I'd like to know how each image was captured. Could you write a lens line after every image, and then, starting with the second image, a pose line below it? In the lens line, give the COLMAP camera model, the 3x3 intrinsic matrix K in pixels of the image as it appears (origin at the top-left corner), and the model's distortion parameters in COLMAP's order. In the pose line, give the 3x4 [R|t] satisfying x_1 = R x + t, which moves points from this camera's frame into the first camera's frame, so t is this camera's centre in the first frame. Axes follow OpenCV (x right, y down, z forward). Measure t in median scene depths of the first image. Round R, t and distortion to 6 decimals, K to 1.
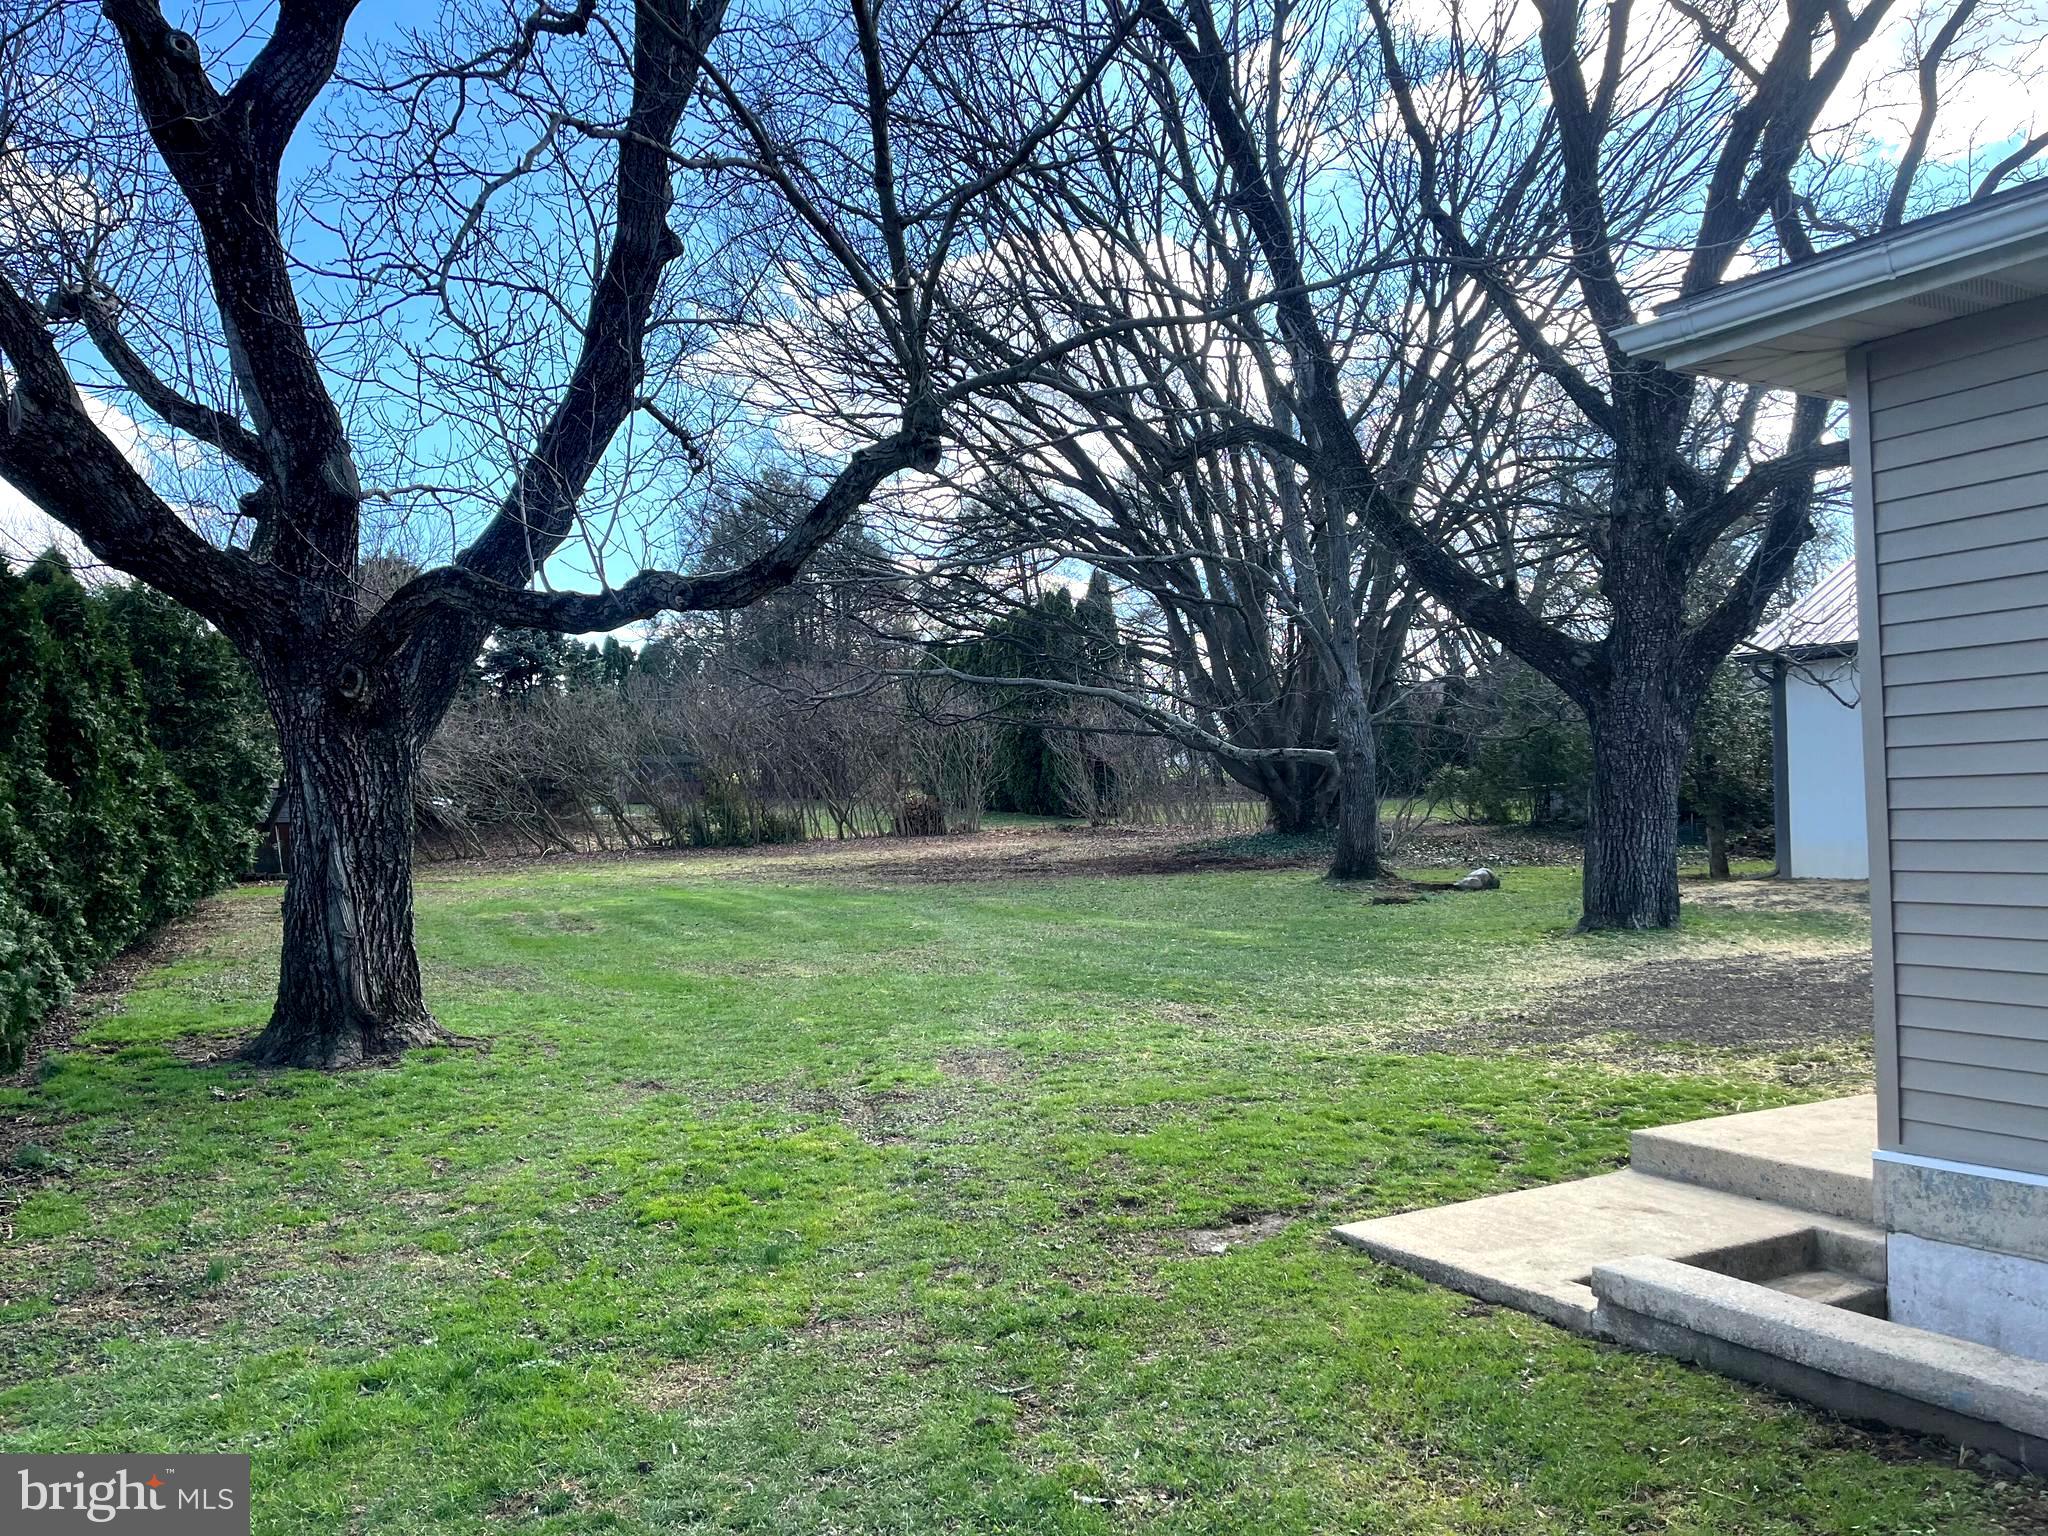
lens RADIAL K [[1545.6, 0, 1025.1], [0, 1545.6, 768.3], [0, 0, 1]] dist [0.076461, -0.099736]
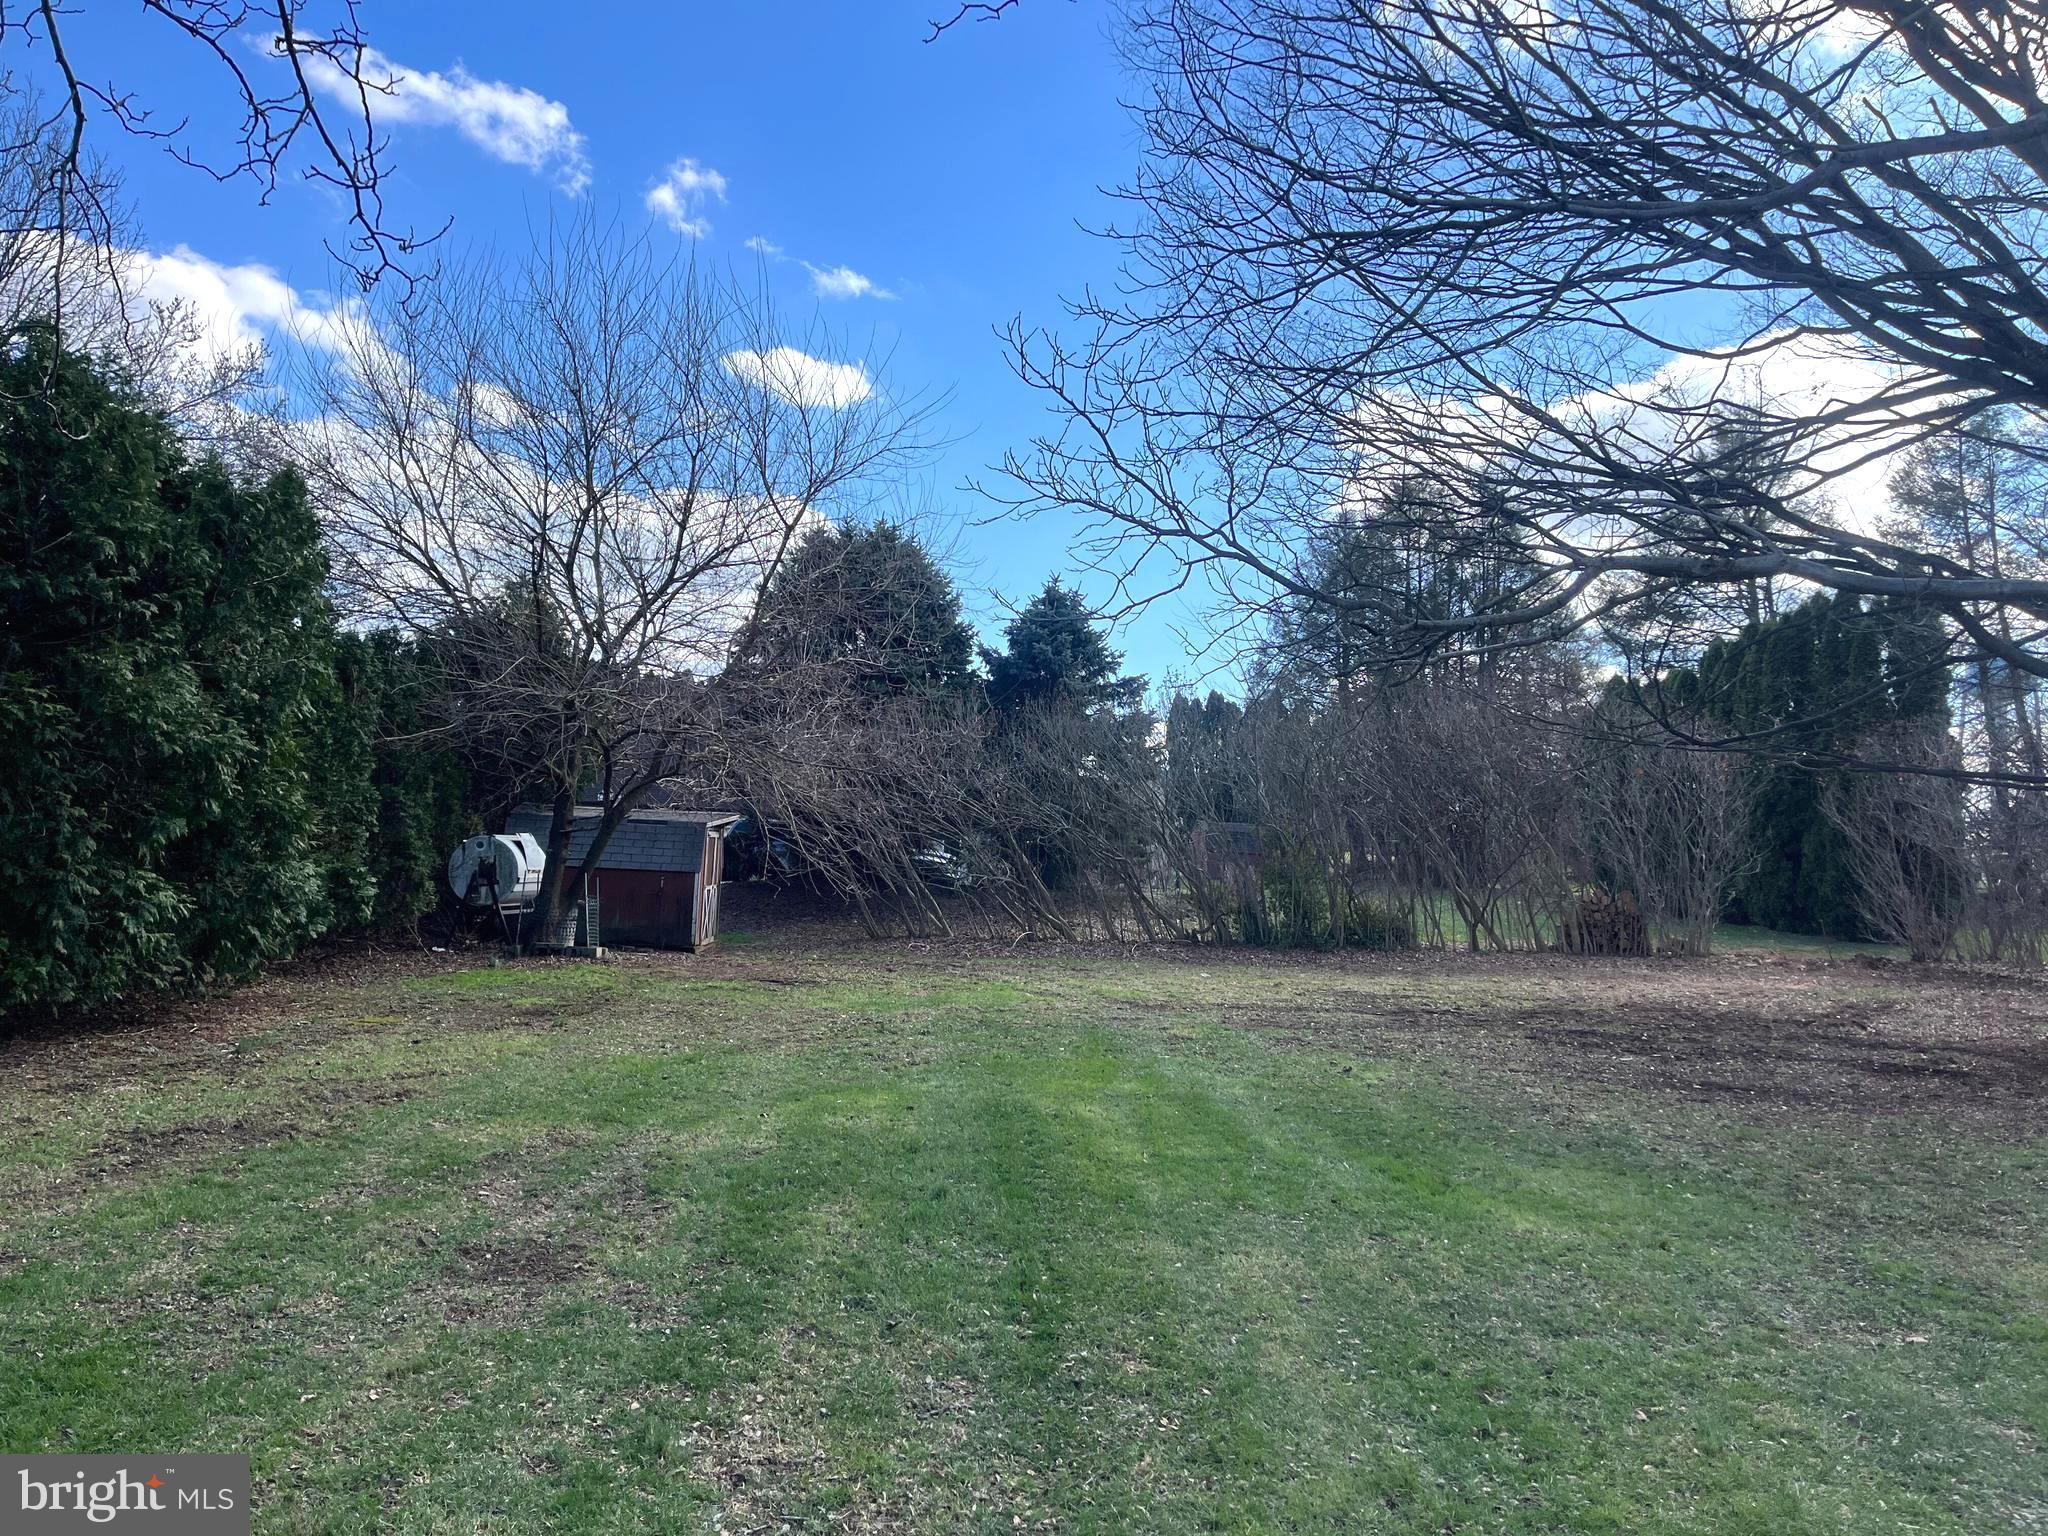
lens RADIAL K [[1545.6, 0, 1025.6], [0, 1545.6, 766.8], [0, 0, 1]] dist [0.076461, -0.099736]
pose [[0.919513, 0.032709, -0.391696, -0.041150], [-0.053372, 0.997692, -0.041978, 0.007247], [0.389419, 0.059505, 0.919137, 0.342136]]
